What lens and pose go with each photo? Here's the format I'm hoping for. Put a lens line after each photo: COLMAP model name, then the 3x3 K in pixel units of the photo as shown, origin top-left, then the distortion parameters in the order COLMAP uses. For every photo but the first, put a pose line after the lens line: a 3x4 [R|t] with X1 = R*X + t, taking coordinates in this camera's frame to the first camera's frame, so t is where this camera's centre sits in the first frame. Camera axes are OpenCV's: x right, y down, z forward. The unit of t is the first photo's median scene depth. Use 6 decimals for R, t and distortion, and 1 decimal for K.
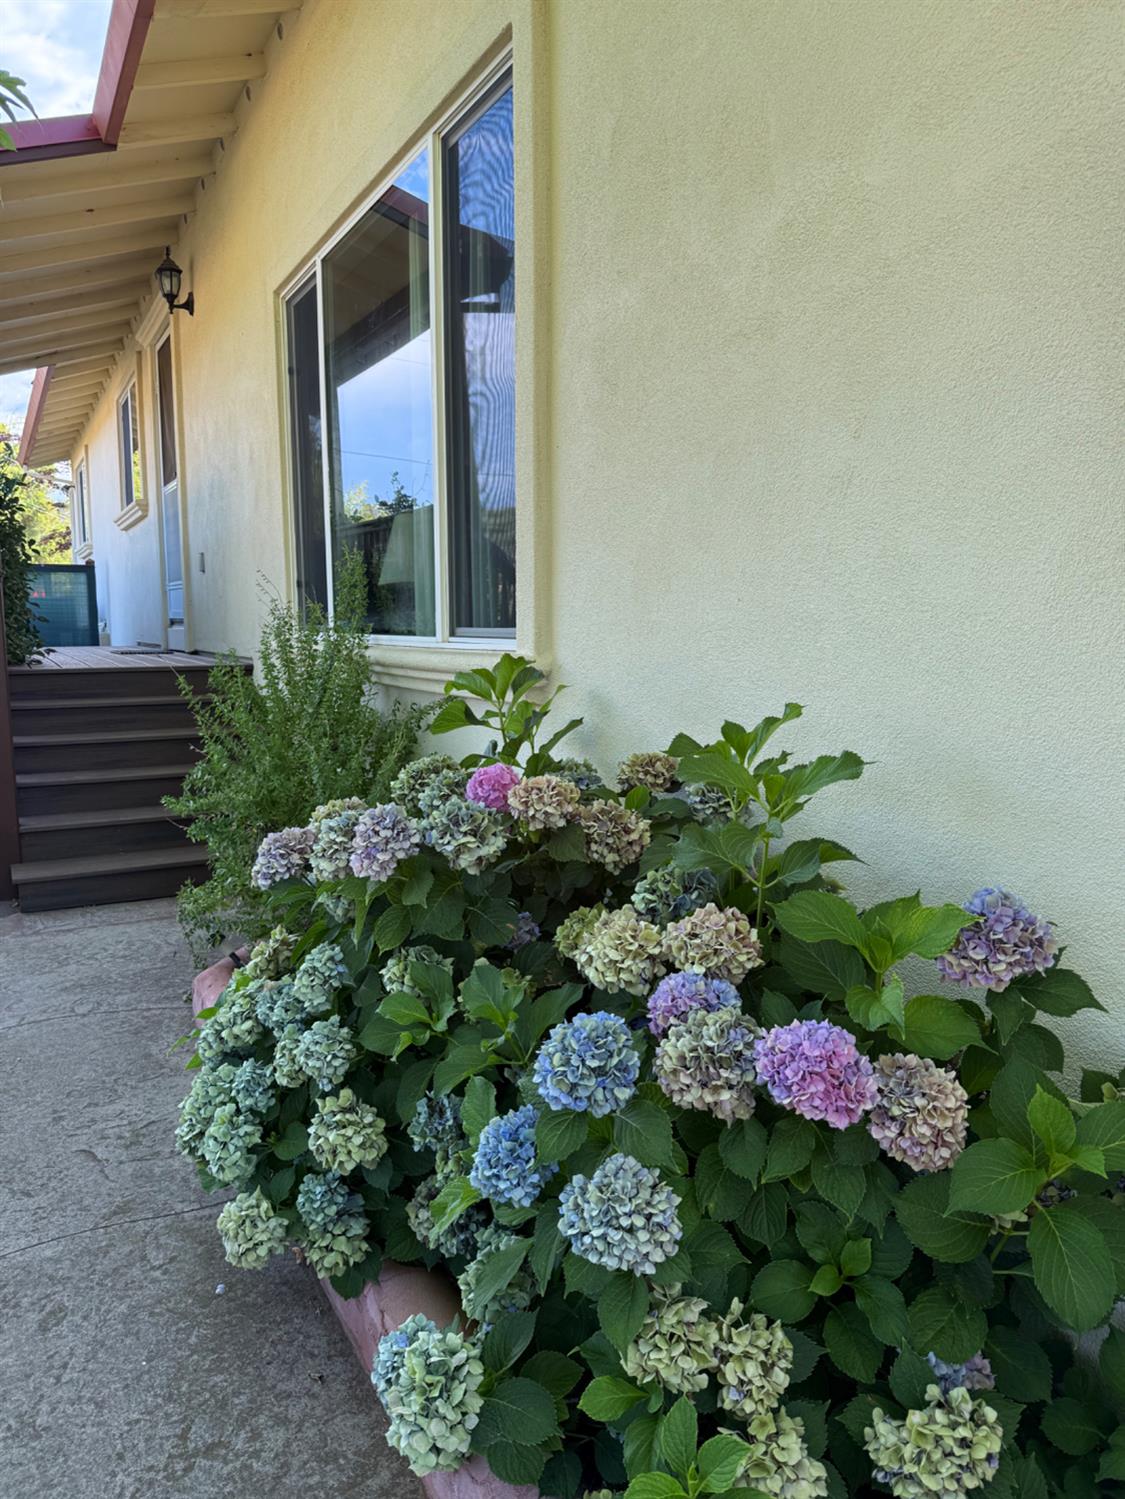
lens RADIAL K [[1039.7, 0, 562.5], [0, 1039.7, 749.5], [0, 0, 1]] dist [0.063108, -0.086425]
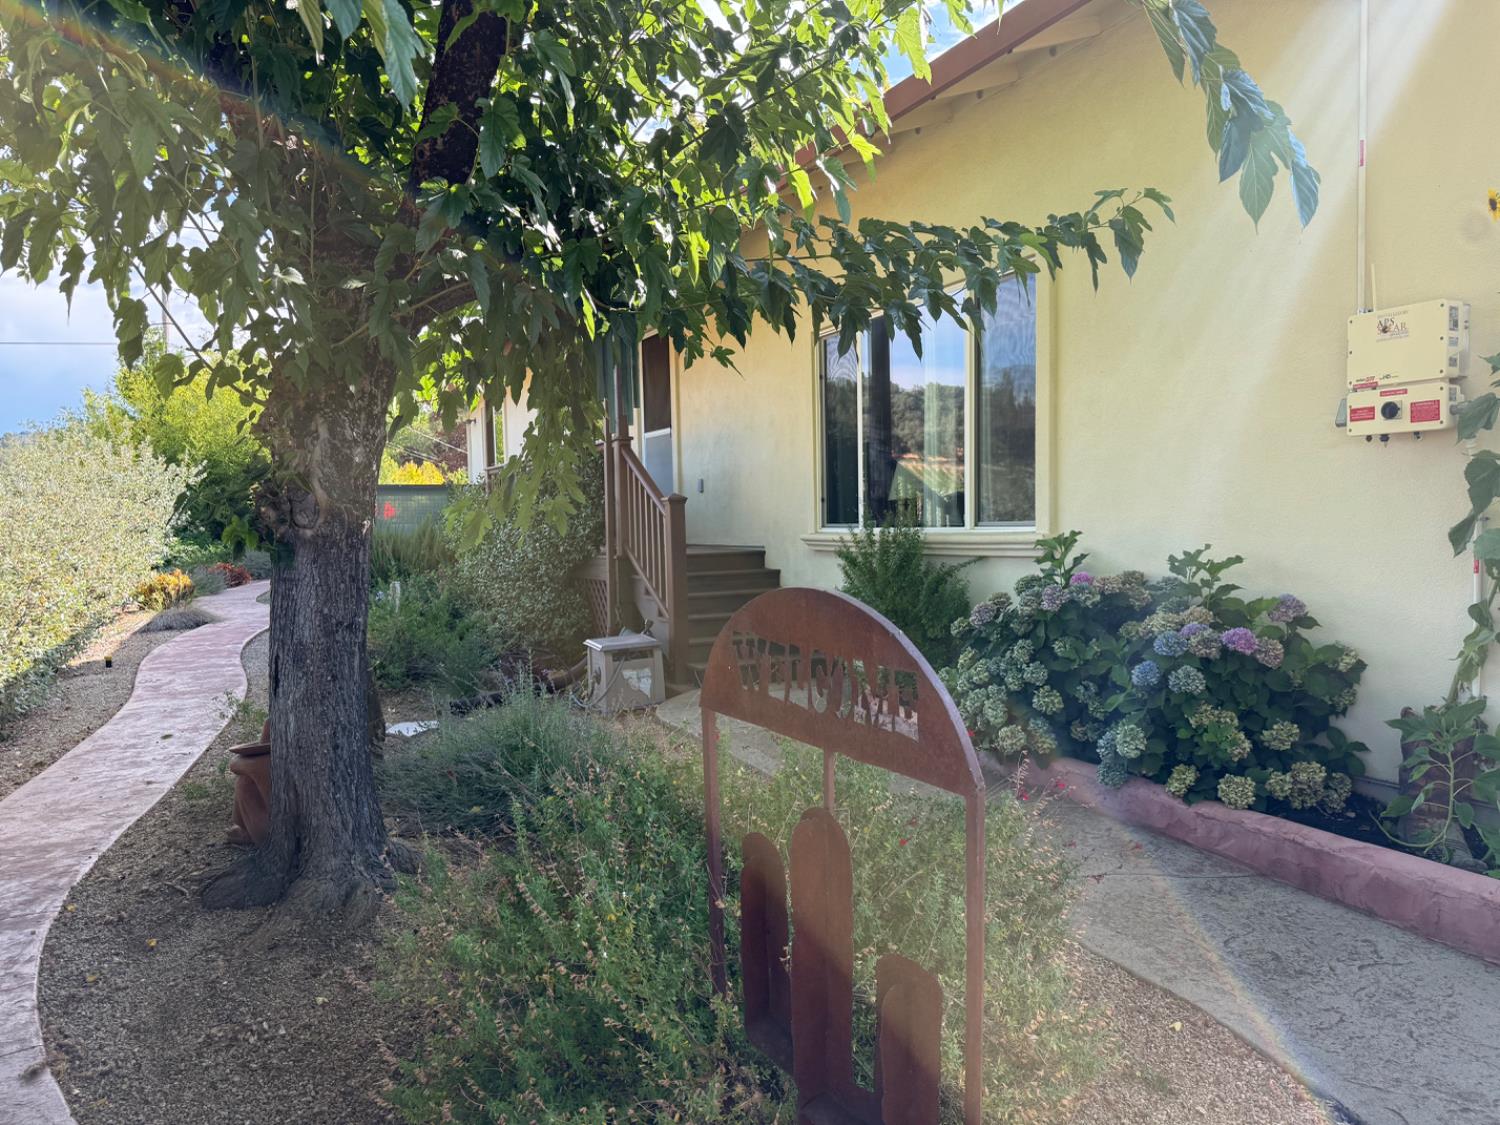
lens RADIAL K [[1040.4, 0, 750.0], [0, 1040.4, 562.5], [0, 0, 1]] dist [0.063108, -0.086425]
pose [[0.999578, -0.016076, -0.024191, -1.160646], [0.014078, 0.996646, -0.080611, 0.264681], [0.025405, 0.080236, 0.996452, -2.288025]]
